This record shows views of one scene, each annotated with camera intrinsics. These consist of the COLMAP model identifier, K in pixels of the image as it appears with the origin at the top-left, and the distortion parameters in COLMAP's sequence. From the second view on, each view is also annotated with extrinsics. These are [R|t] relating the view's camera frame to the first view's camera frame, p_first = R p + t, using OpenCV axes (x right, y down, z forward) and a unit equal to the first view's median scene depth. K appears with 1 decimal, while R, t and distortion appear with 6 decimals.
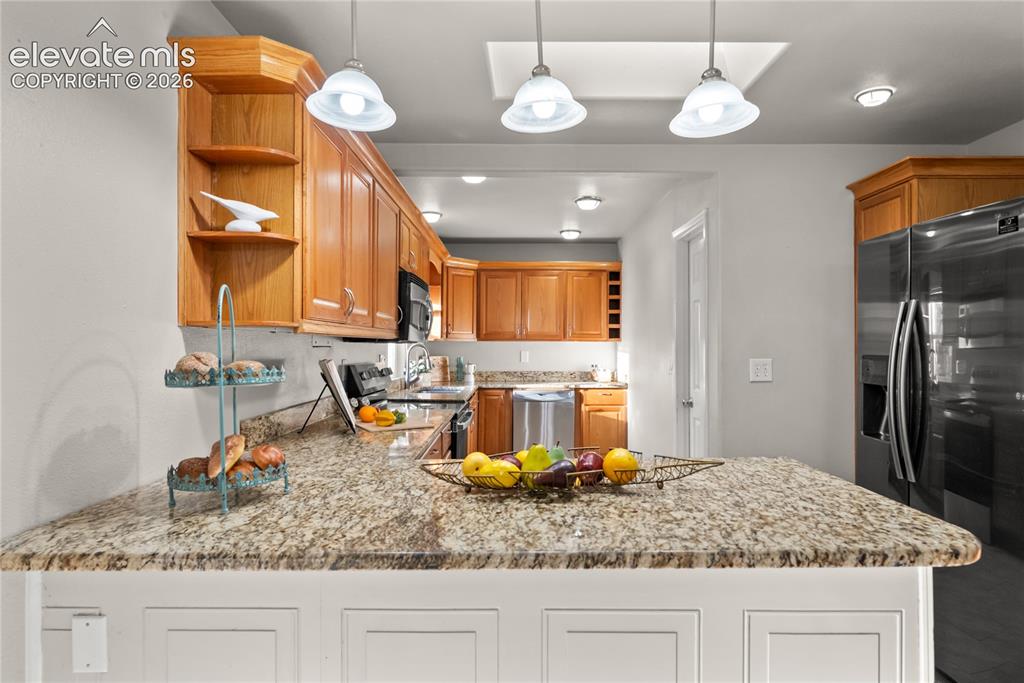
lens RADIAL K [[592.9, 0, 516.6], [0, 592.9, 342.7], [0, 0, 1]] dist [-0.000530, 0.000802]
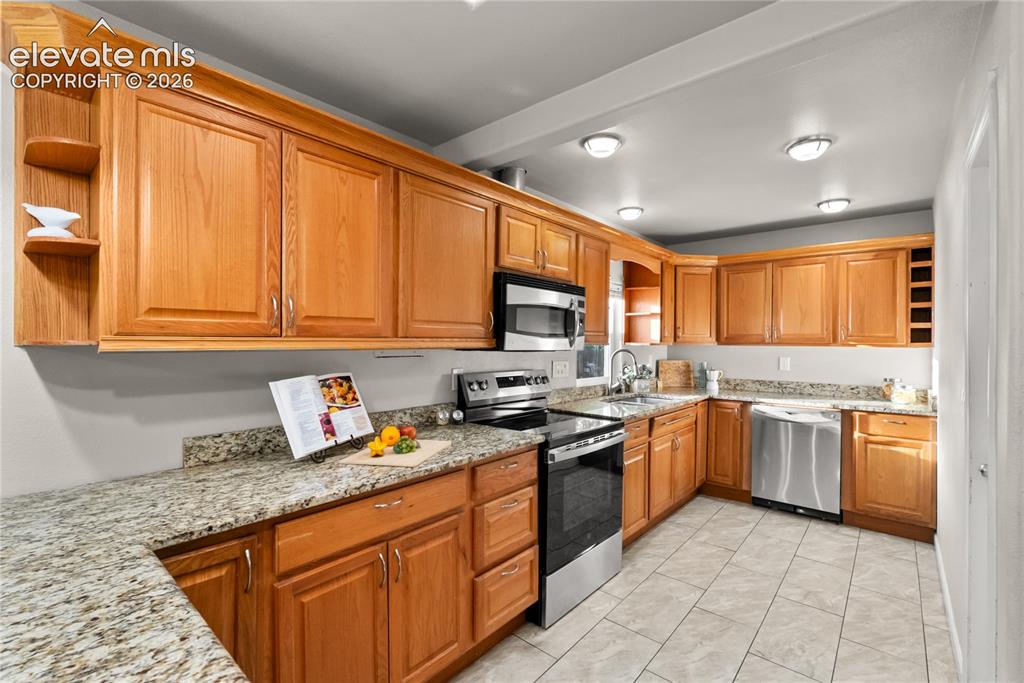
lens RADIAL K [[452.0, 0, 508.2], [0, 452.0, 341.8], [0, 0, 1]] dist [-0.009236, -0.000456]
pose [[0.750978, 0.003346, -0.660318, 0.155536], [-0.000965, 0.999992, 0.003970, -0.010759], [0.660326, -0.002345, 0.750975, 0.290562]]
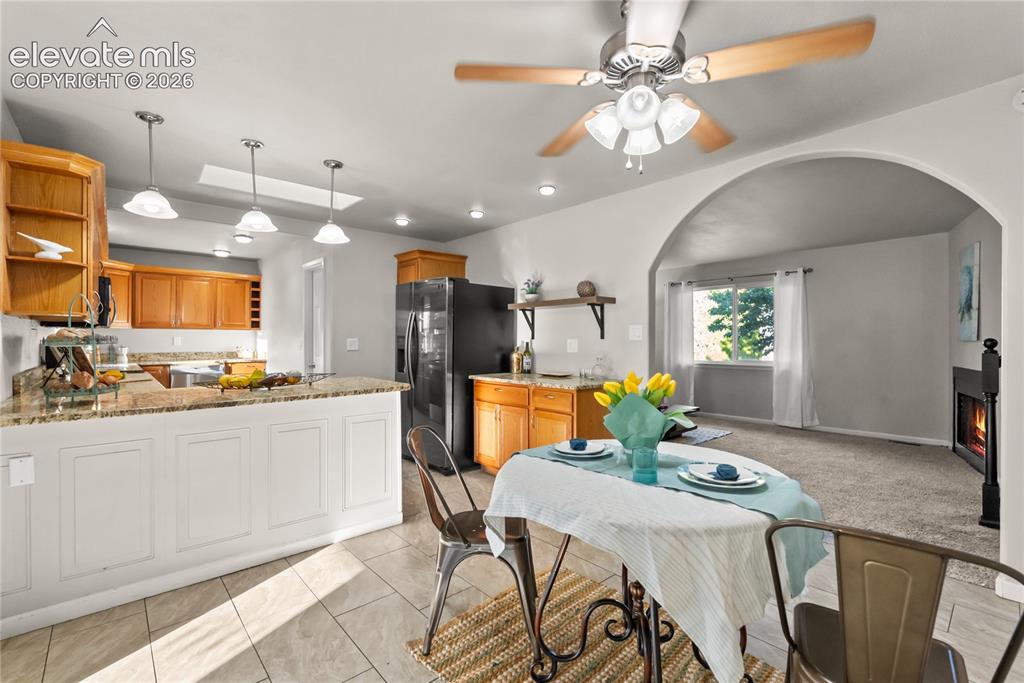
lens RADIAL K [[452.0, 0, 514.5], [0, 452.0, 338.3], [0, 0, 1]] dist [-0.009236, -0.000456]
pose [[0.748287, -0.000110, 0.663375, -0.095952], [-0.006012, 0.999958, 0.006948, 0.007026], [-0.663348, -0.009187, 0.748255, -0.254628]]
